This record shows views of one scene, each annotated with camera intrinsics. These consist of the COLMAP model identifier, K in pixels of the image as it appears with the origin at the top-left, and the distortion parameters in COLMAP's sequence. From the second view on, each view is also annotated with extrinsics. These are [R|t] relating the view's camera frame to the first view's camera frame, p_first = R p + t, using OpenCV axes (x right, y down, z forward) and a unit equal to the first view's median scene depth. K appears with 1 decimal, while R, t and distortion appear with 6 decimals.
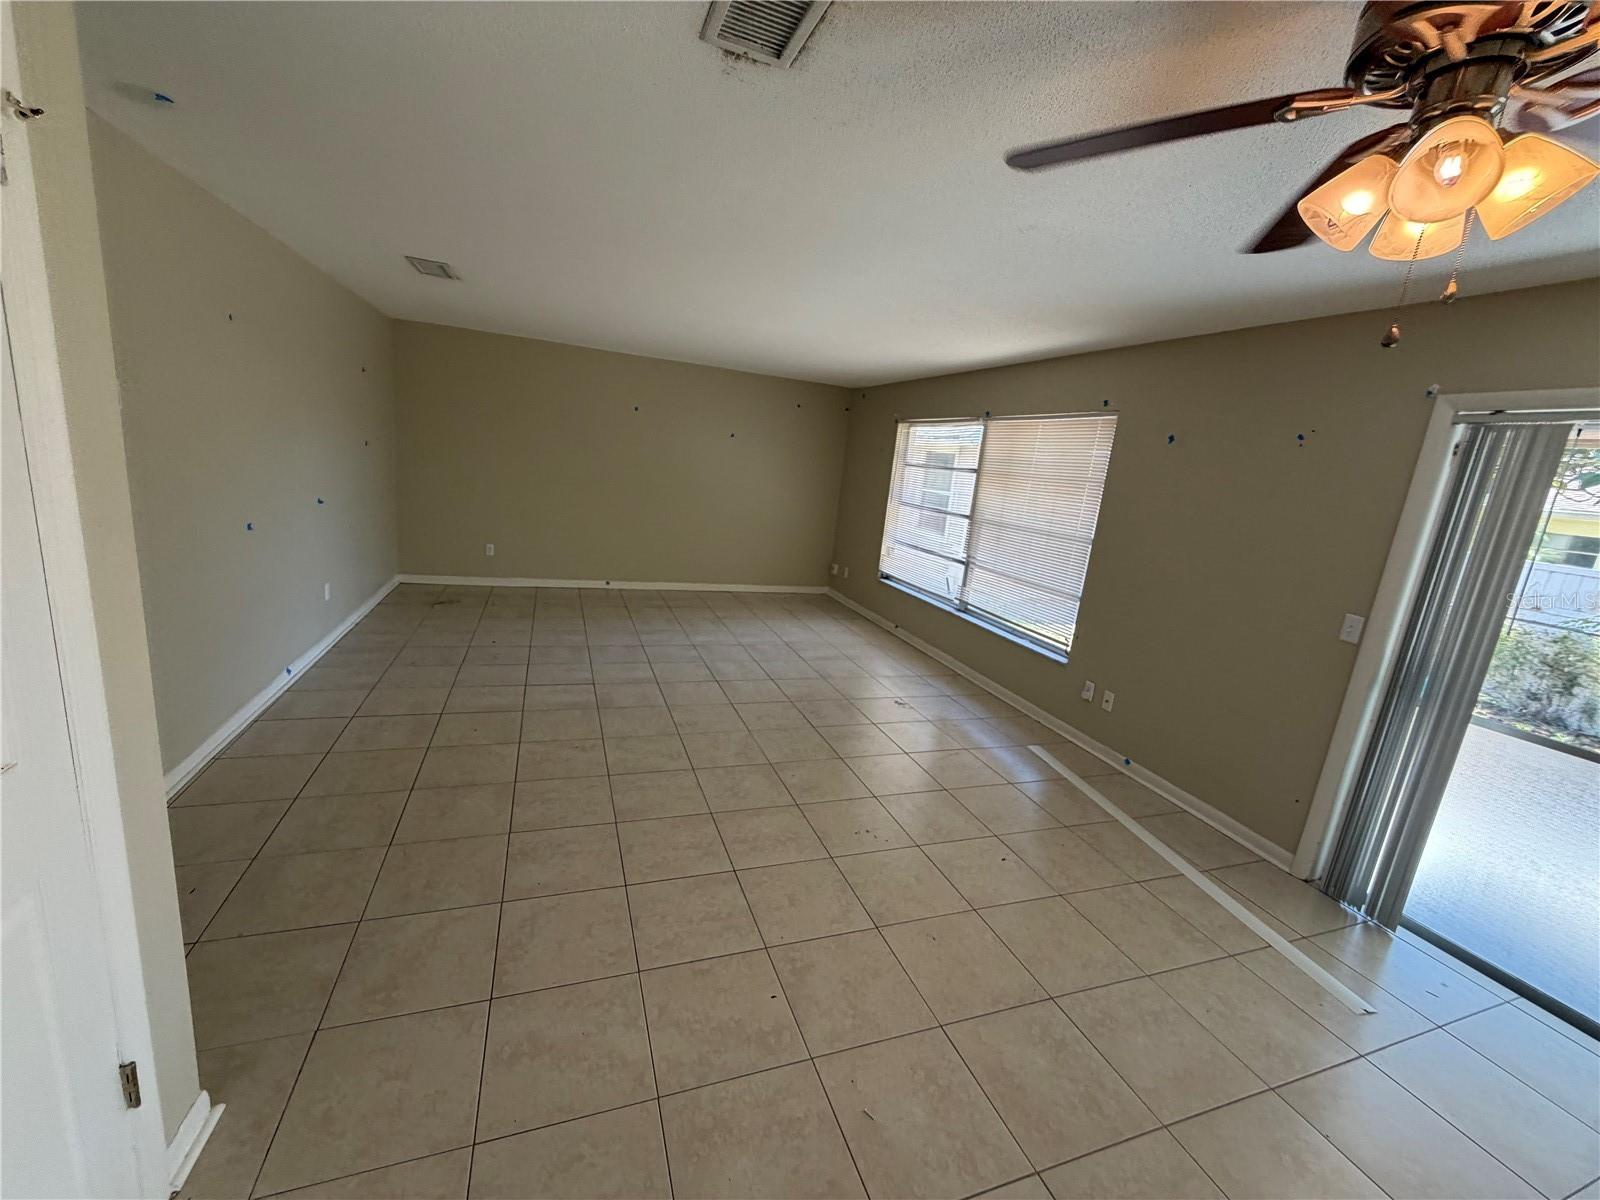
lens RADIAL K [[639.5, 0, 796.6], [0, 639.5, 603.3], [0, 0, 1]] dist [0.002147, -0.000331]
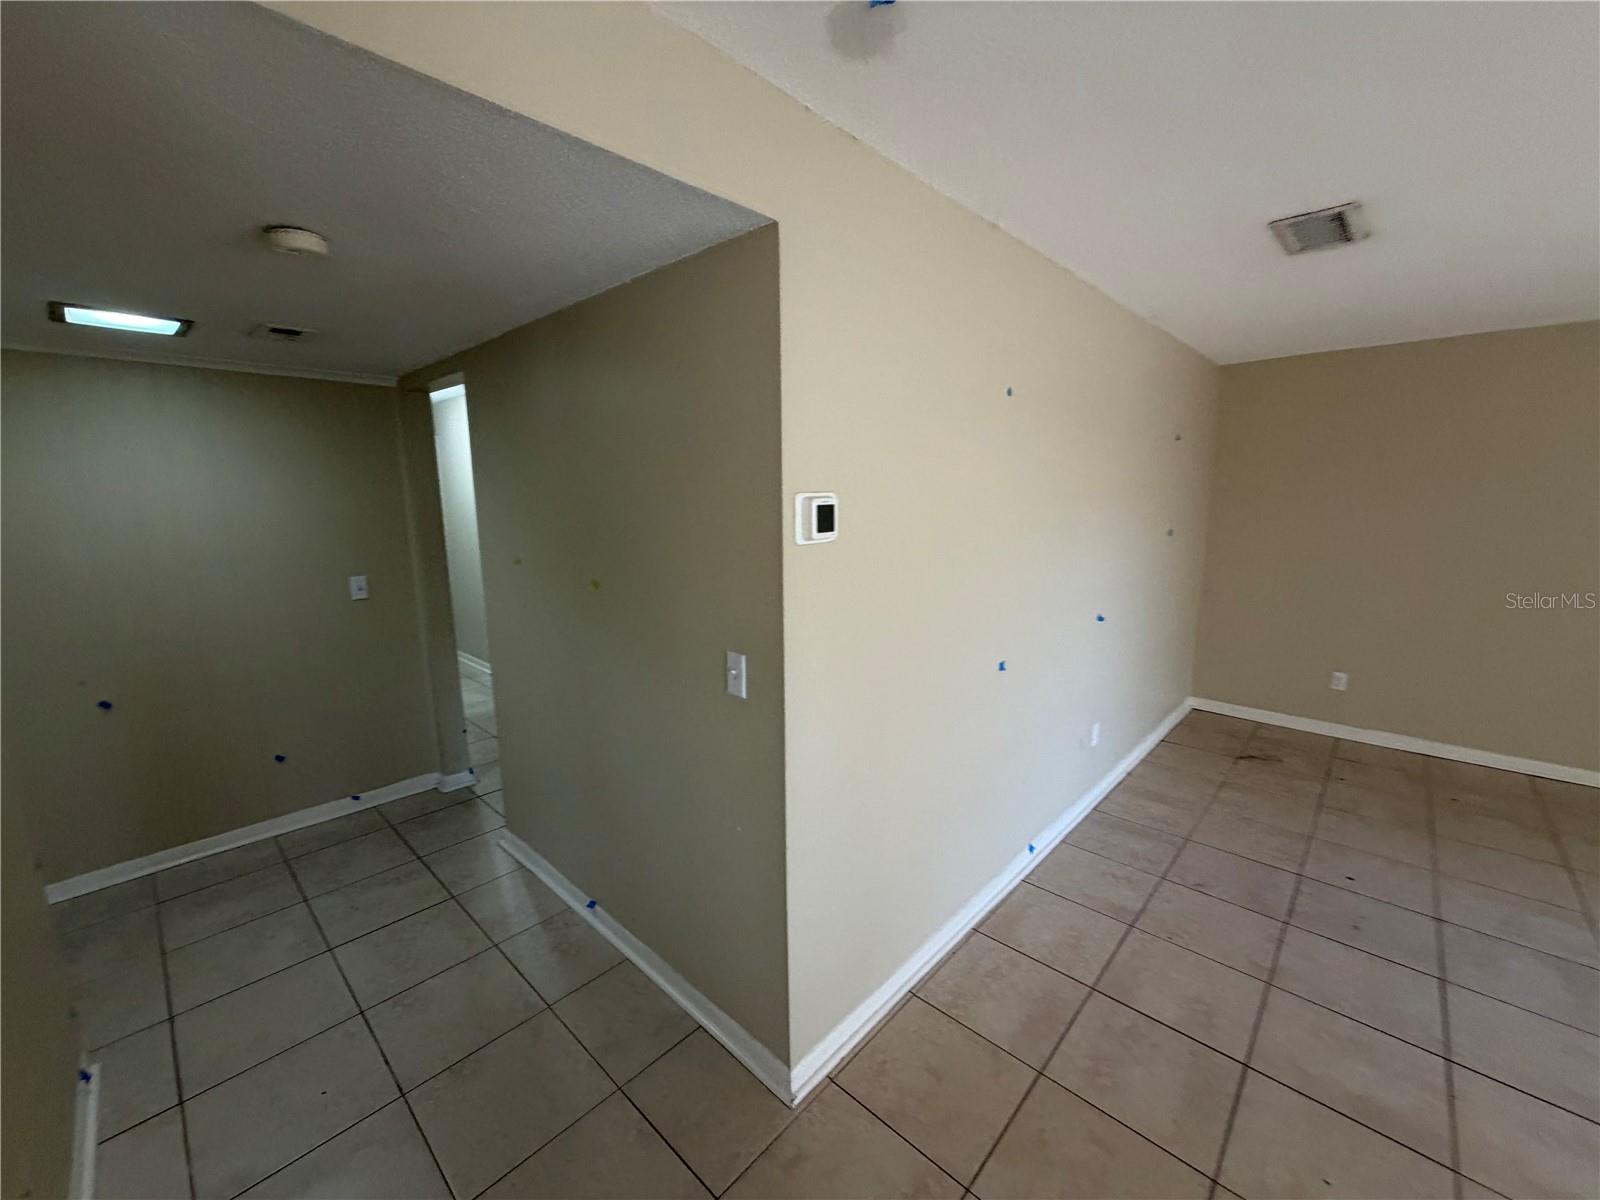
lens RADIAL K [[639.5, 0, 796.5], [0, 639.5, 597.5], [0, 0, 1]] dist [0.002147, -0.000331]
pose [[0.442030, 0.030553, -0.896480, -0.219617], [-0.136707, 0.990039, -0.033665, -0.106224], [0.886522, 0.137436, 0.441804, 0.334642]]
